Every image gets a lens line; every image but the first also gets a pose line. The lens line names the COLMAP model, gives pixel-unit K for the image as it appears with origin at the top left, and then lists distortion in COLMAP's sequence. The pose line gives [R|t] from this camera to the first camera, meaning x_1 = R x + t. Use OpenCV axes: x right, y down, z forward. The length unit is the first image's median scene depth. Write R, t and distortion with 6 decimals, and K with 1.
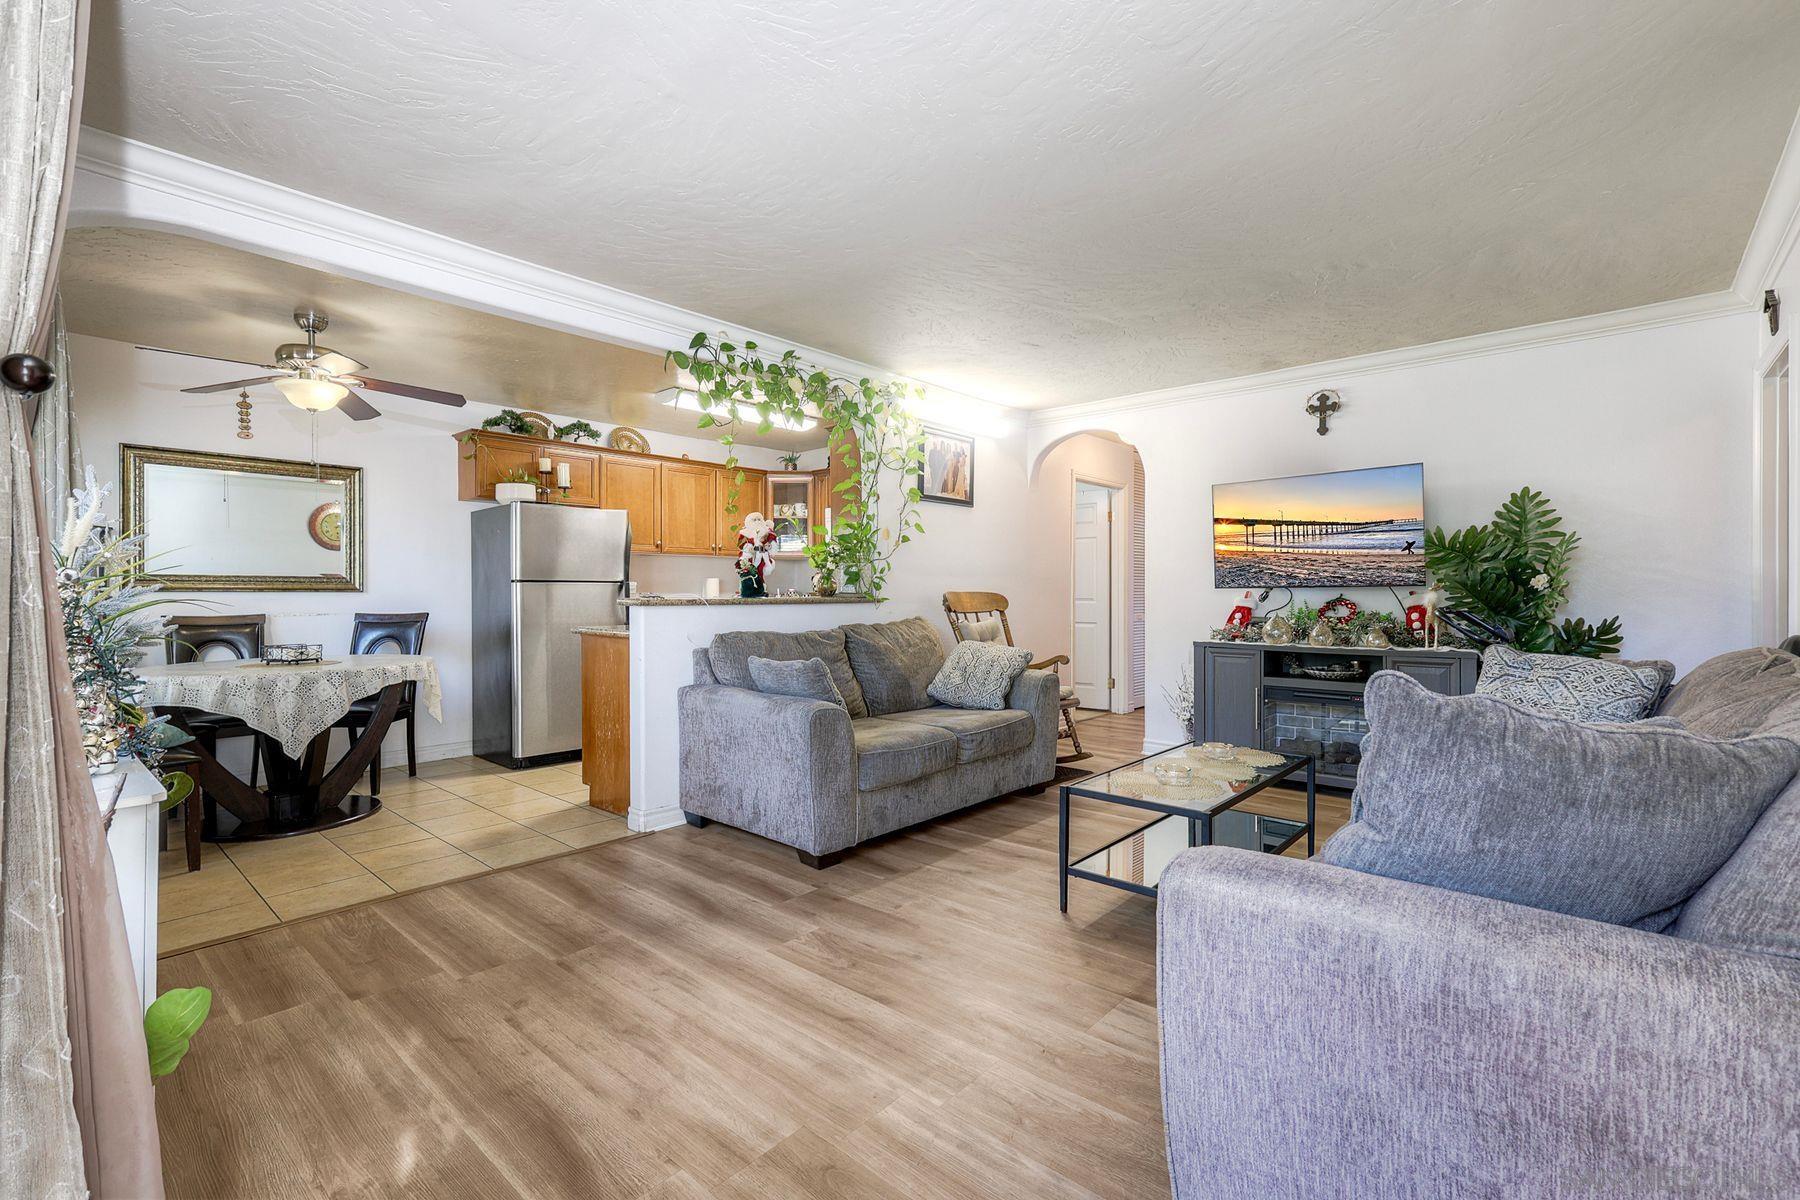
lens RADIAL K [[792.3, 0, 908.0], [0, 792.3, 598.8], [0, 0, 1]] dist [-0.001711, -0.000129]
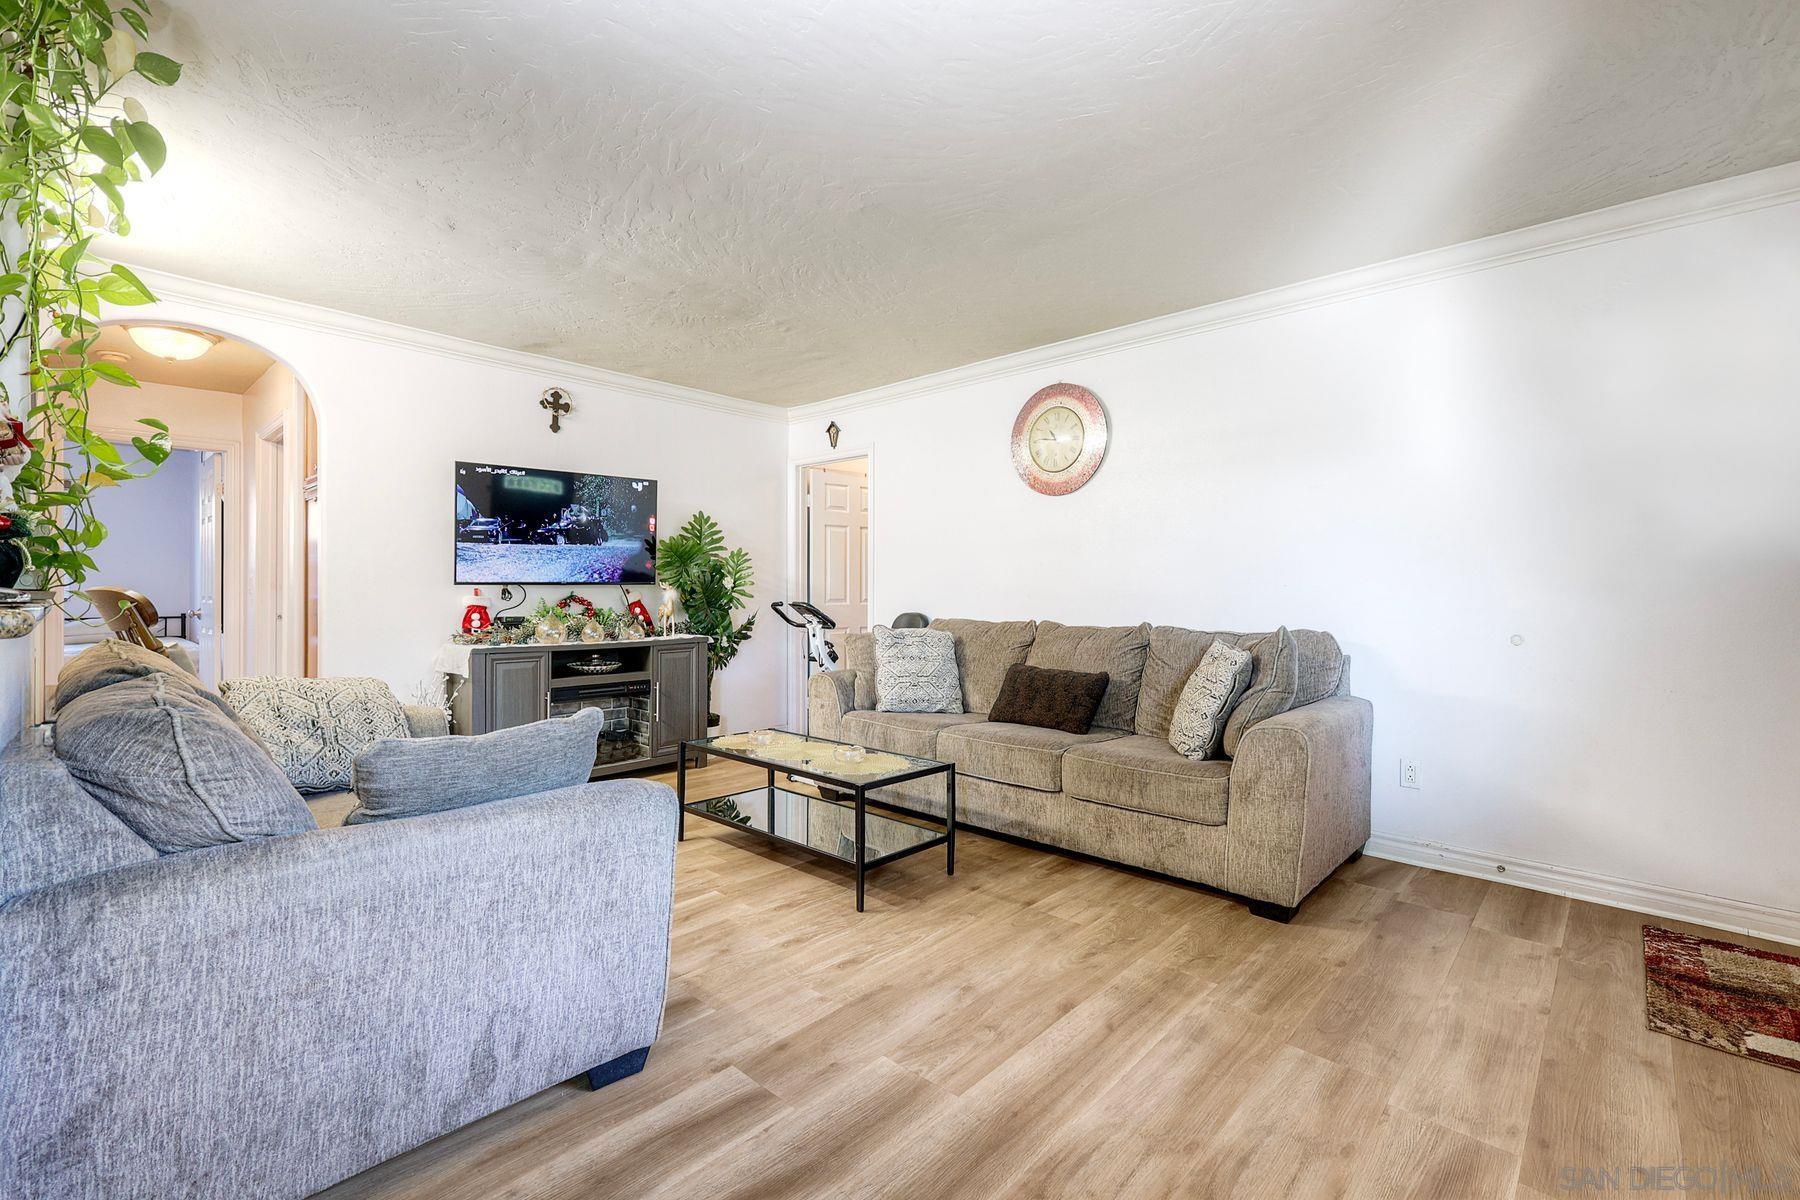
lens RADIAL K [[792.3, 0, 902.0], [0, 792.3, 591.8], [0, 0, 1]] dist [-0.001711, -0.000129]
pose [[0.024266, 0.000528, 0.999705, -0.560616], [0.006128, 0.999981, -0.000677, -0.002796], [-0.999687, 0.006142, 0.024262, 0.652122]]
